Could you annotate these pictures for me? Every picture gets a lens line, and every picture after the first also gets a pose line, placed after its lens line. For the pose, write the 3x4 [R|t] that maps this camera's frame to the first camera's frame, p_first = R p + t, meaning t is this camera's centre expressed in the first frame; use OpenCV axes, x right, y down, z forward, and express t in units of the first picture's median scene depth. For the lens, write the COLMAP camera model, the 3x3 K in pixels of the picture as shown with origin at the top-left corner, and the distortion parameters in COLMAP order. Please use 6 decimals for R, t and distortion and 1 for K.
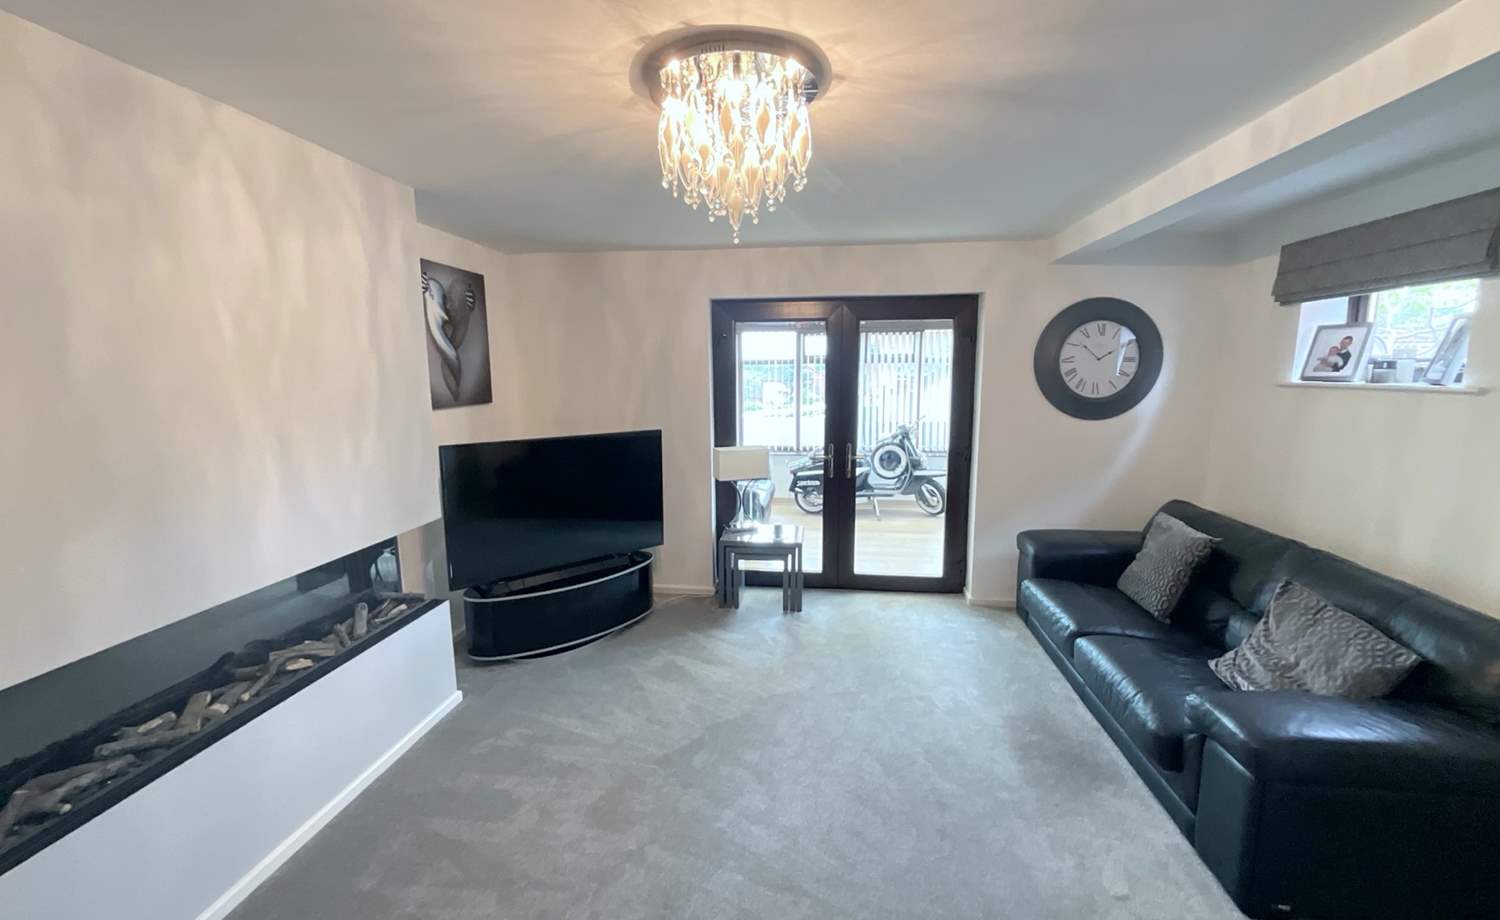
lens RADIAL K [[606.0, 0, 748.9], [0, 606.0, 461.3], [0, 0, 1]] dist [-0.016971, 0.006757]
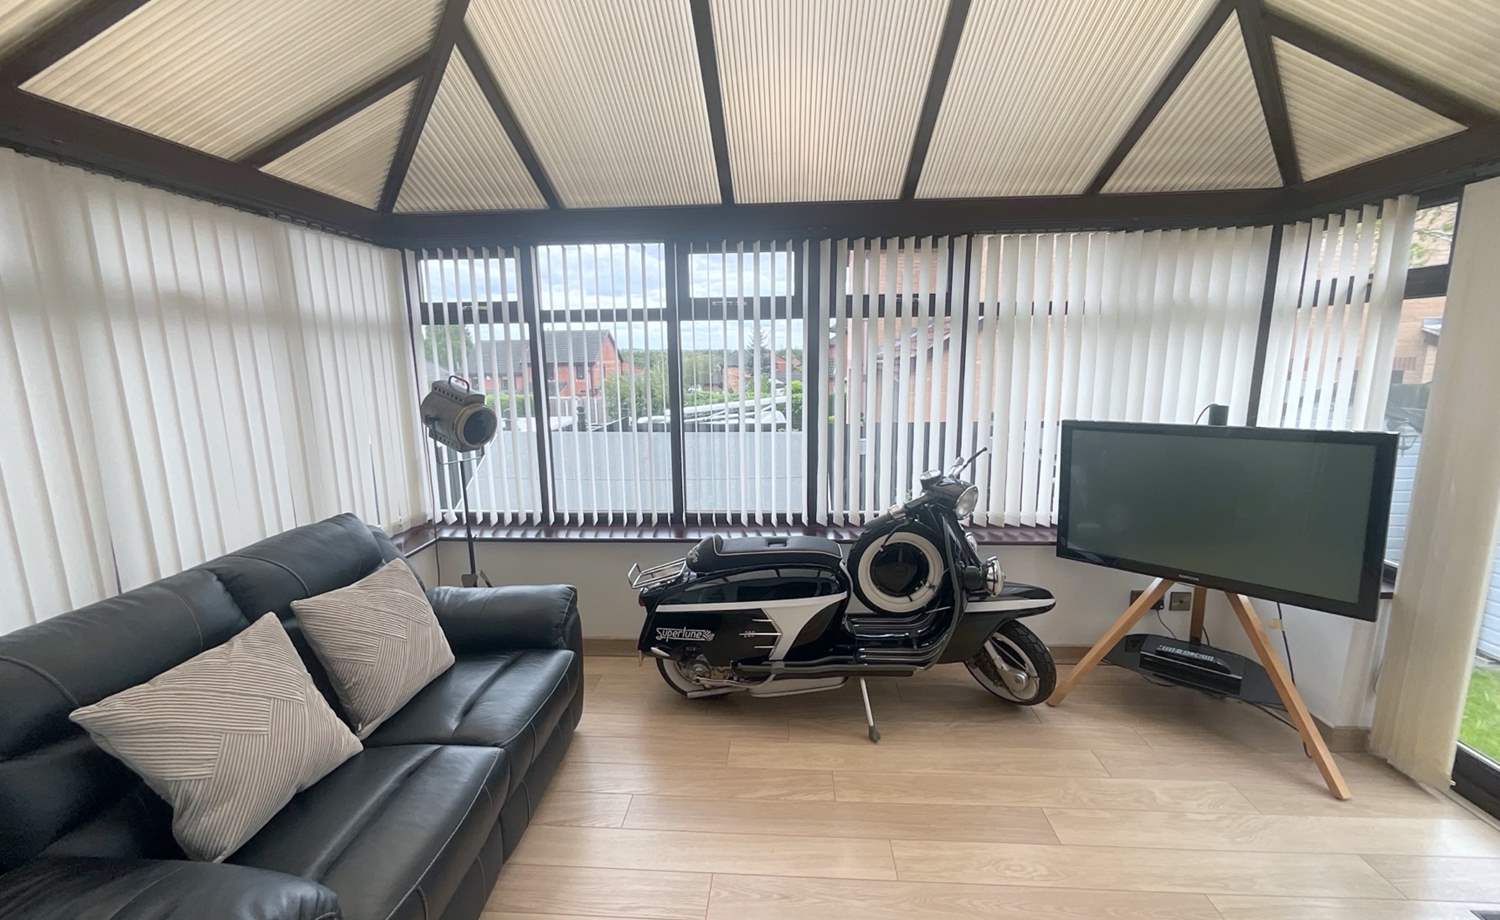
lens RADIAL K [[606.0, 0, 748.9], [0, 606.0, 461.3], [0, 0, 1]] dist [-0.016971, 0.006757]
pose [[0.997765, -0.011556, 0.065818, 0.222712], [0.010118, 0.999704, 0.022140, -0.153020], [-0.066055, -0.021425, 0.997586, 1.226091]]
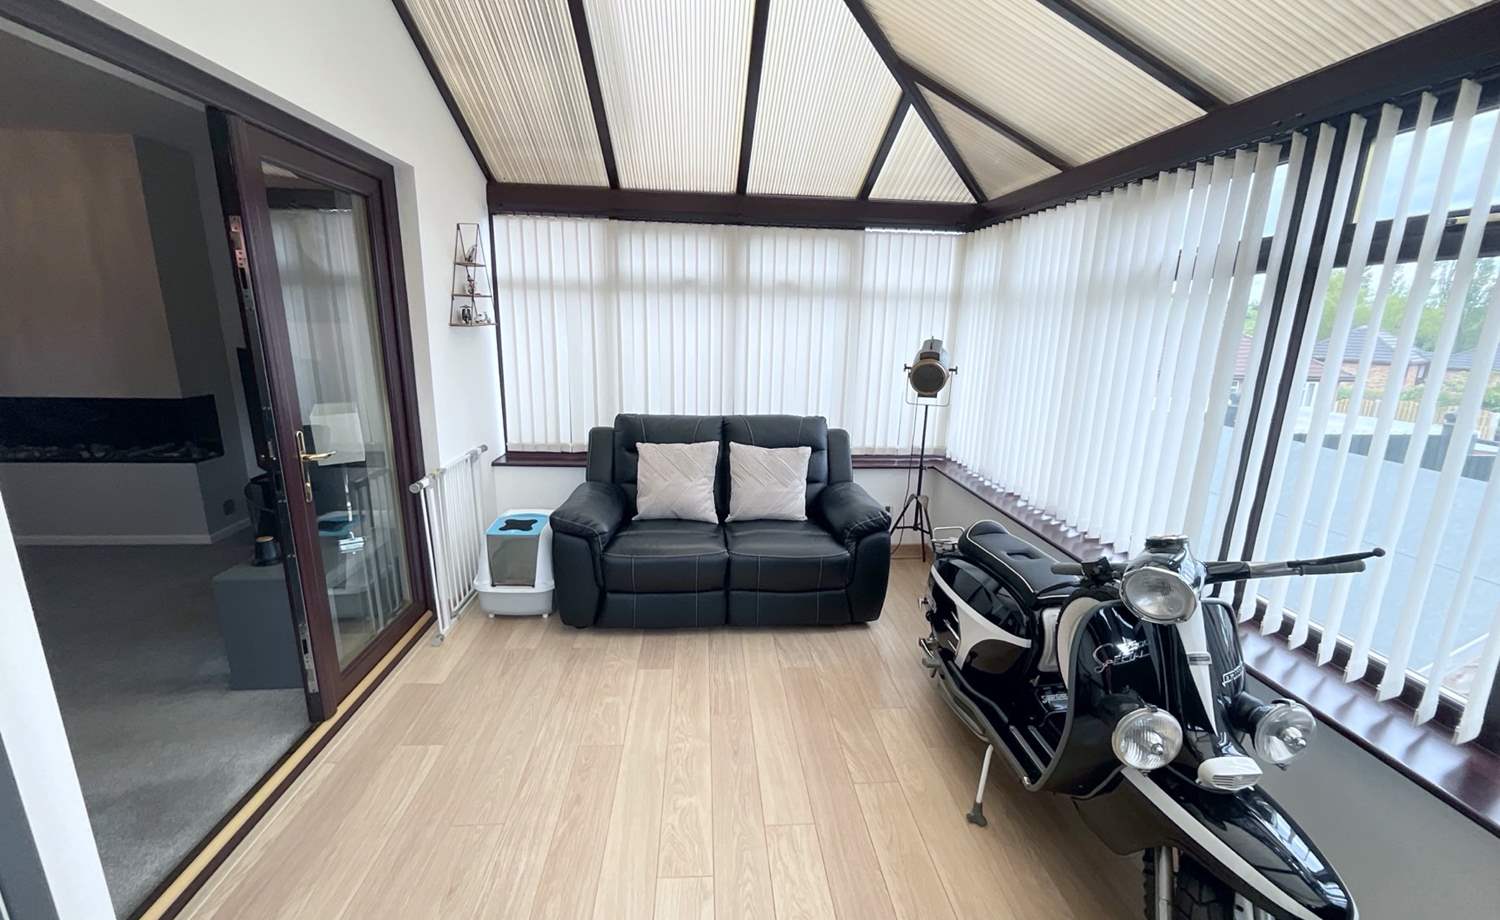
lens RADIAL K [[606.0, 0, 748.9], [0, 606.0, 461.3], [0, 0, 1]] dist [-0.016971, 0.006757]
pose [[0.197616, 0.243050, -0.949671, 0.797796], [-0.171639, 0.962389, 0.210588, -0.208282], [0.965136, 0.121385, 0.231900, 1.534596]]
